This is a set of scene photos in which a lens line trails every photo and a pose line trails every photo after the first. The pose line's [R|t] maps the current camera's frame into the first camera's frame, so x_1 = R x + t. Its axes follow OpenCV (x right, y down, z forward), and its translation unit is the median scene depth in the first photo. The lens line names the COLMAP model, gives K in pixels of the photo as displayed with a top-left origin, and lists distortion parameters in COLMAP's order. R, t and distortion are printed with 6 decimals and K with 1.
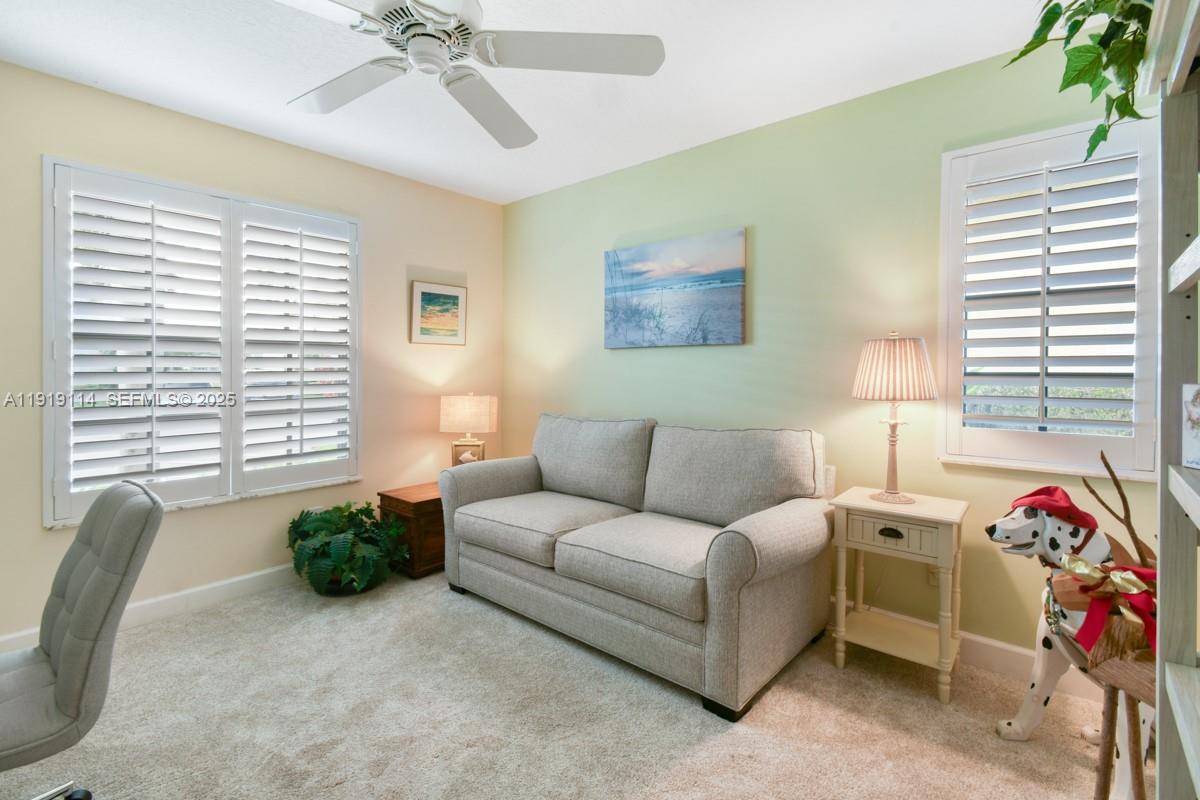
lens RADIAL K [[551.0, 0, 631.8], [0, 551.0, 357.0], [0, 0, 1]] dist [0.001501, 0.000275]
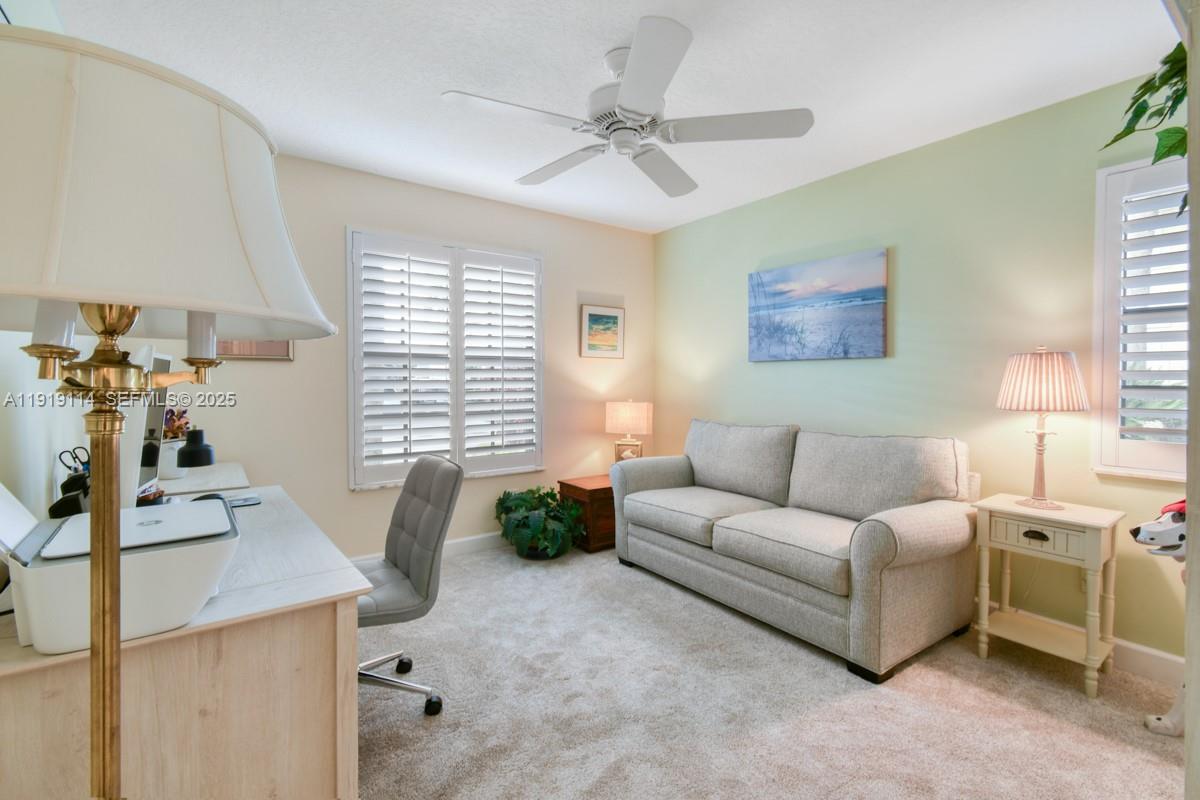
lens RADIAL K [[558.0, 0, 618.3], [0, 558.0, 365.2], [0, 0, 1]] dist [0.010670, -0.007017]
pose [[0.969685, -0.000650, -0.244356, -0.039155], [-0.000506, 0.999989, -0.004665, -0.003470], [0.244356, 0.004647, 0.969674, -0.205545]]
